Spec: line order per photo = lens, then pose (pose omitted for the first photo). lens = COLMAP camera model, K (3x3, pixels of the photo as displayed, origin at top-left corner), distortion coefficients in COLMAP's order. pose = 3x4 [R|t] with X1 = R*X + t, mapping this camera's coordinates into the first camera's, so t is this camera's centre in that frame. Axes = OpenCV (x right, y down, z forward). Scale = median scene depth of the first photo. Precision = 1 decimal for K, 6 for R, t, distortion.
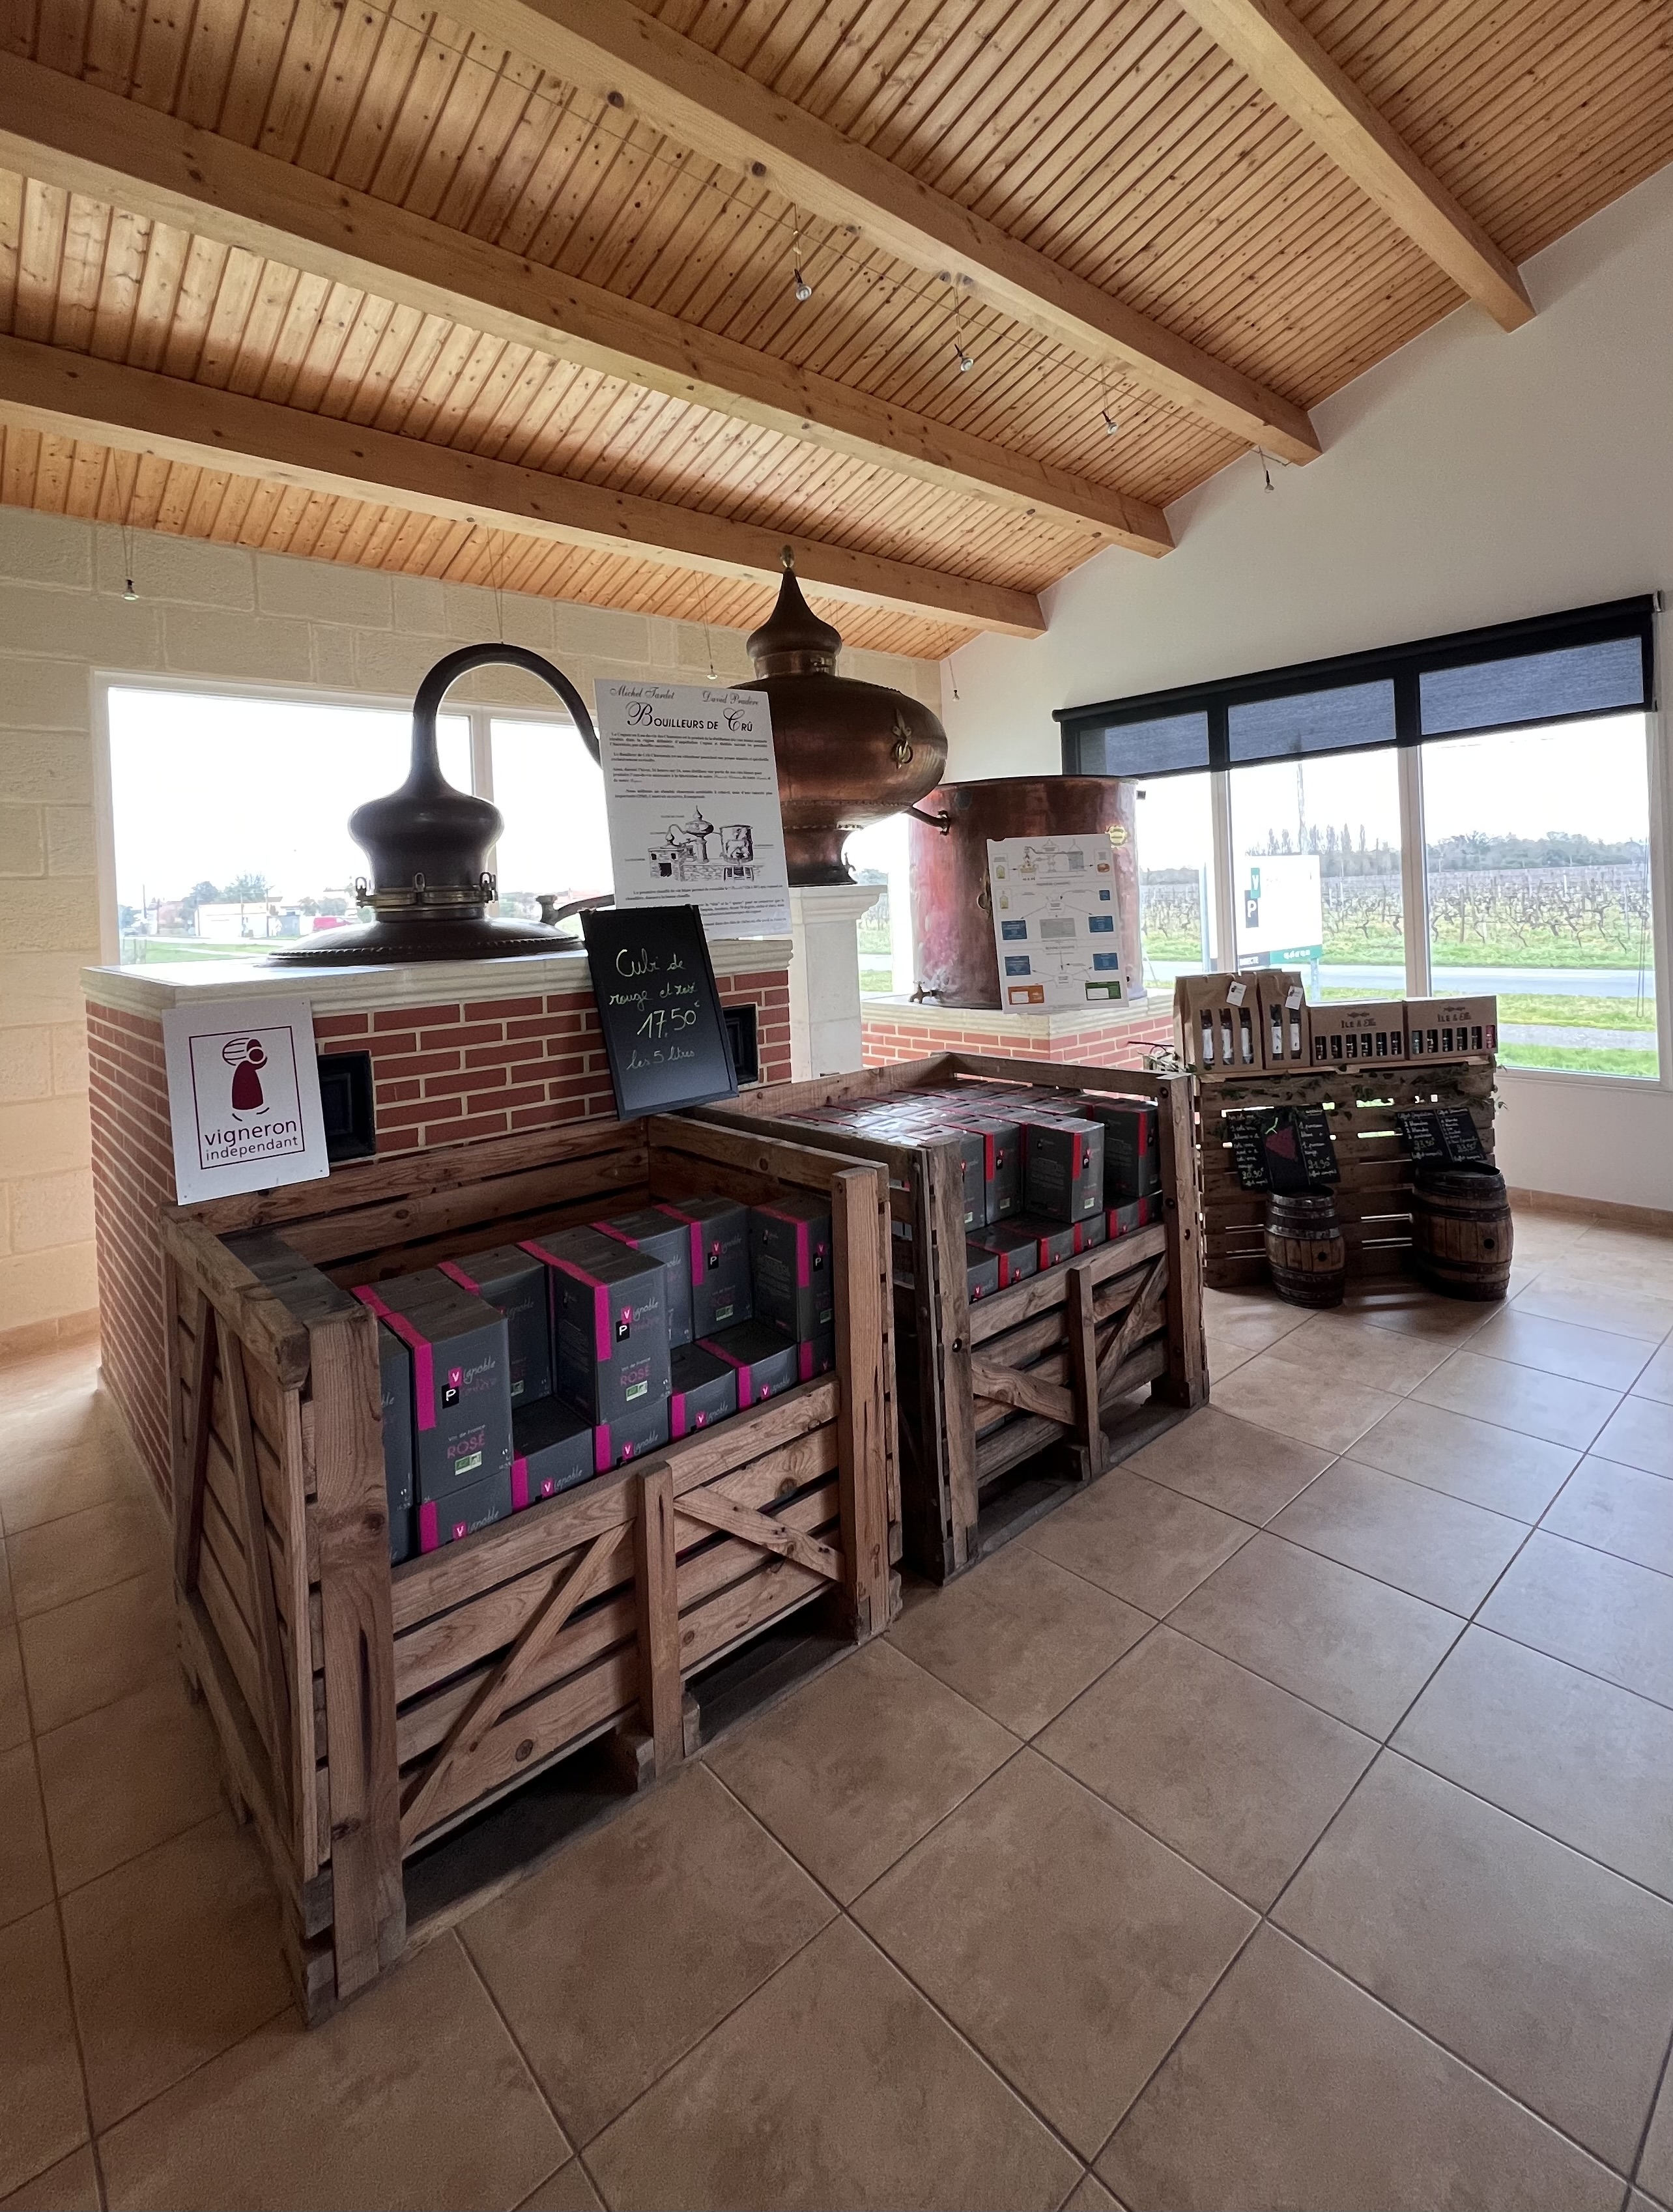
lens RADIAL K [[1039.0, 0, 829.7], [0, 1039.0, 923.2], [0, 0, 1]] dist [-0.002305, -0.000369]
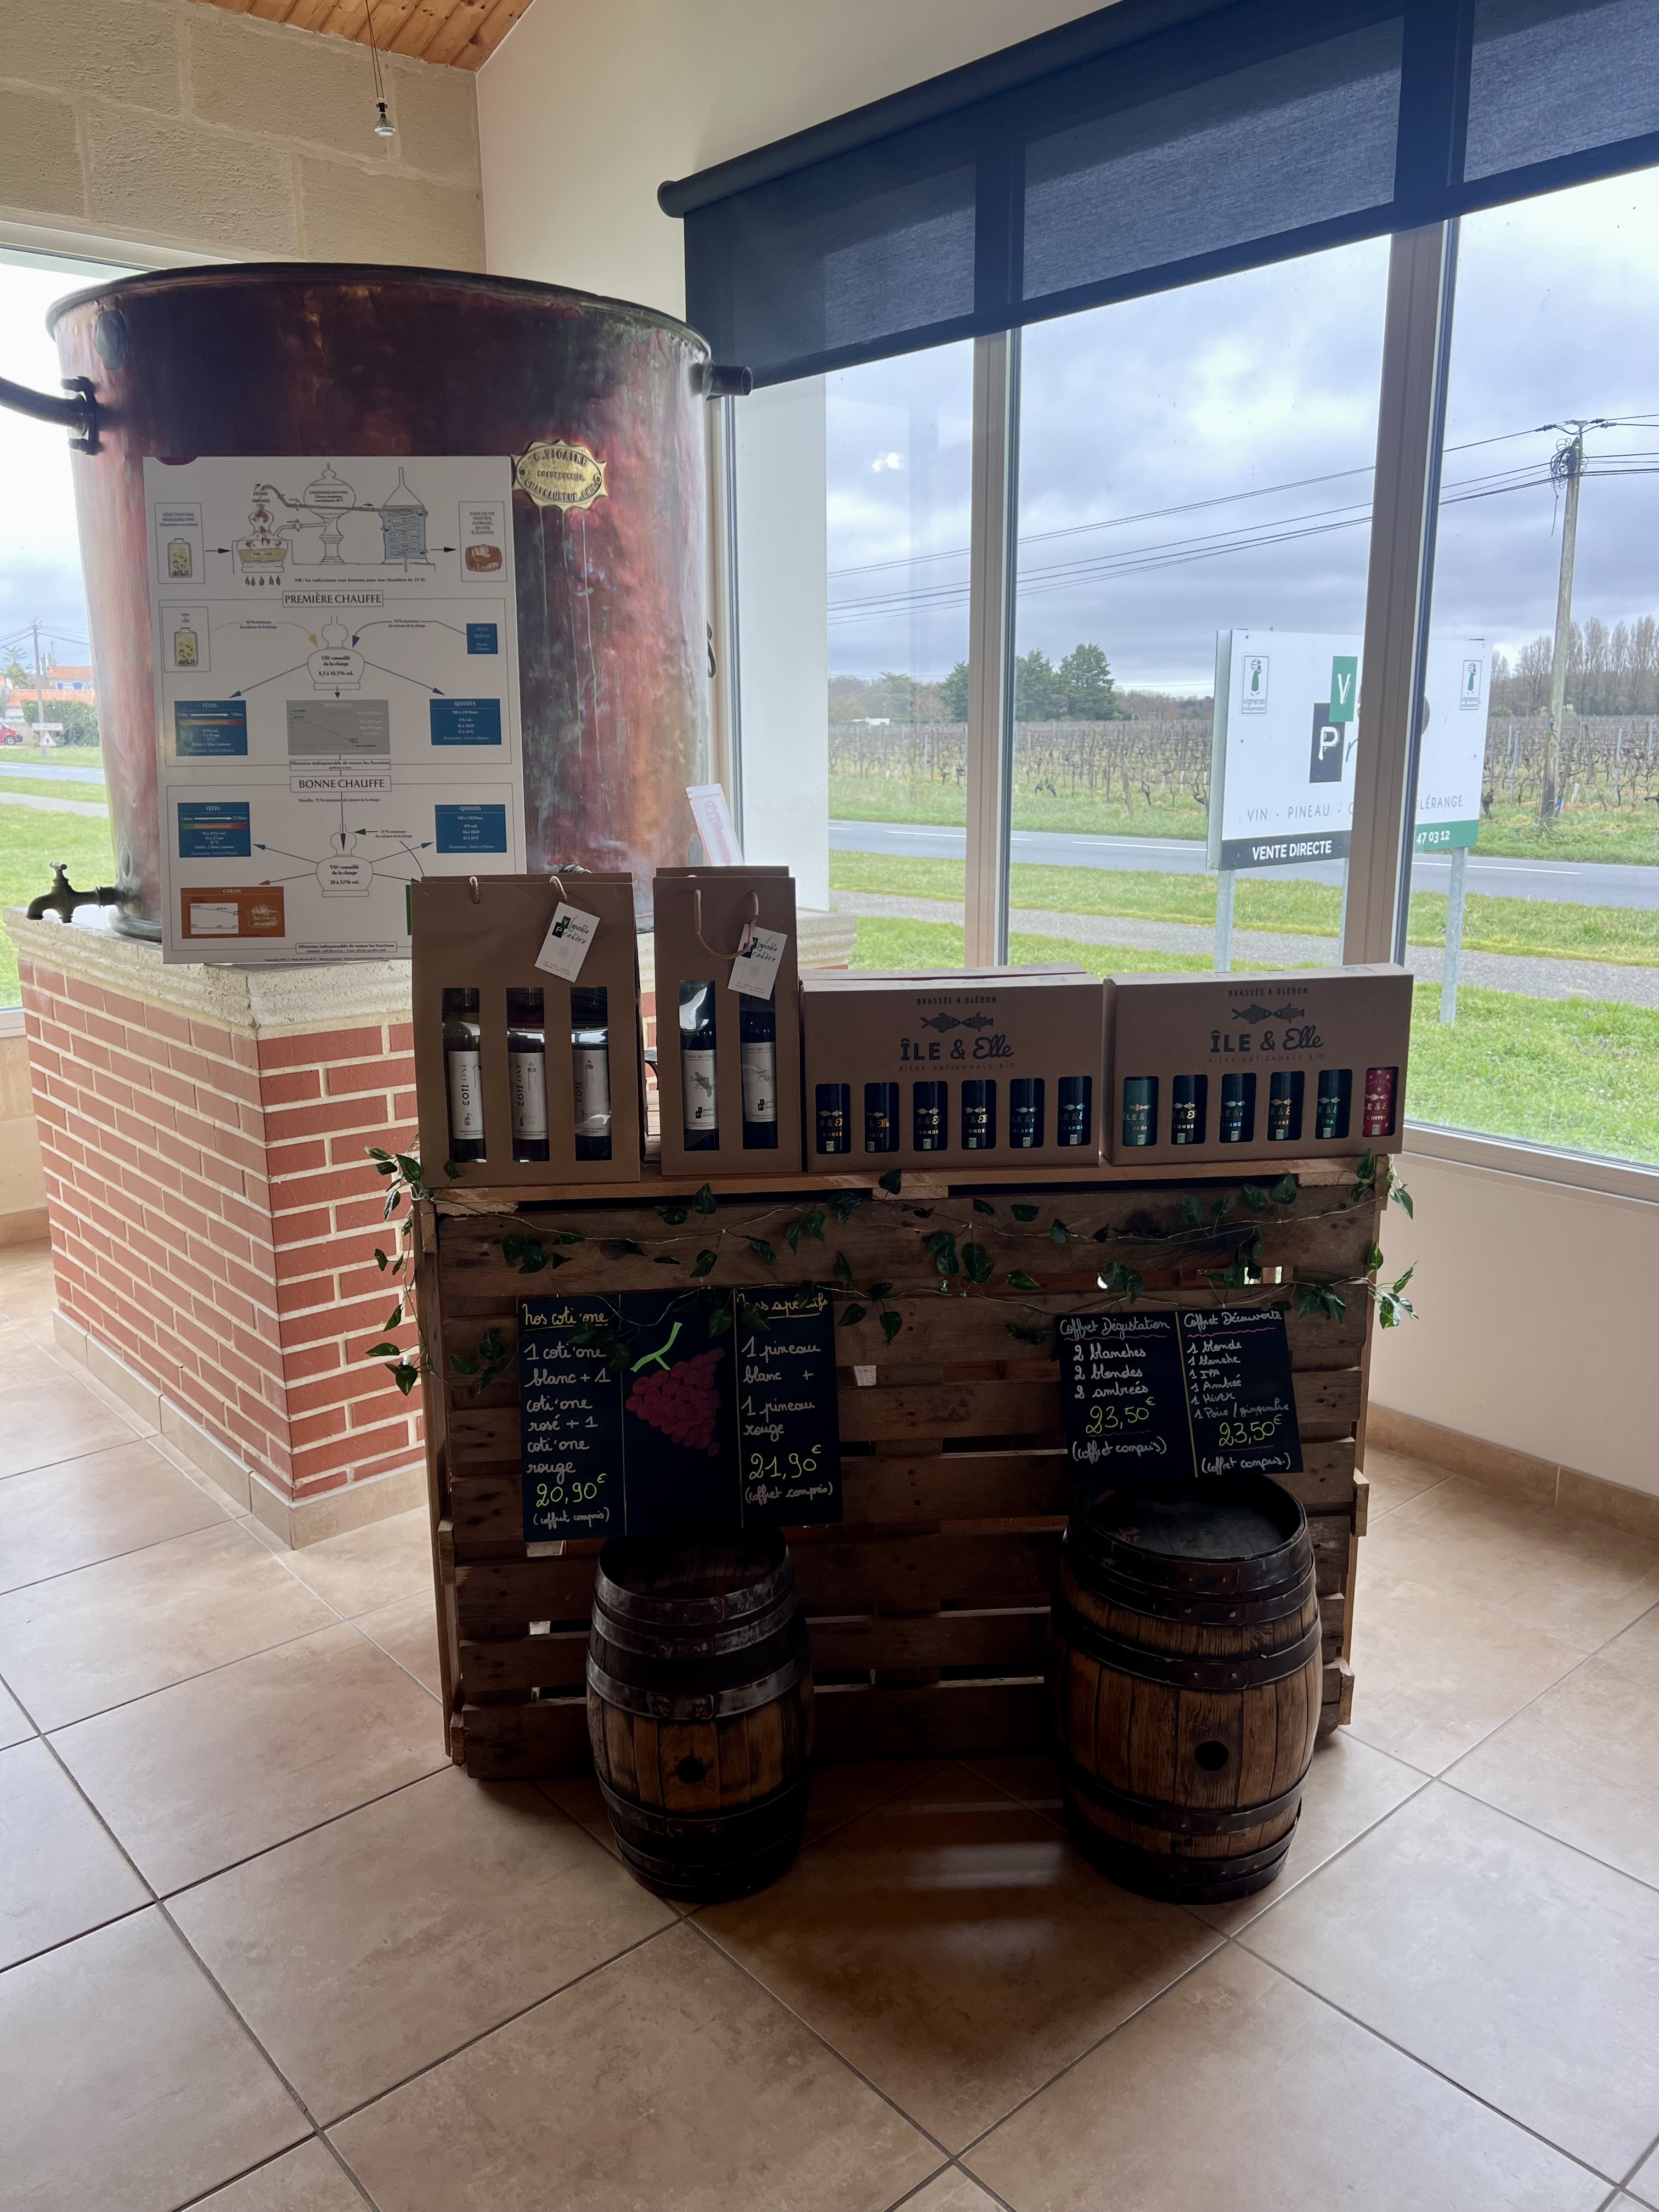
lens RADIAL K [[1678.4, 0, 829.5], [0, 1678.4, 1106.0], [0, 0, 1]] dist [0.059844, -0.002496]
pose [[0.999224, 0.039002, -0.005442, 0.471969], [-0.037128, 0.979108, 0.199924, 0.011213], [0.013126, -0.199567, 0.979796, 0.483485]]
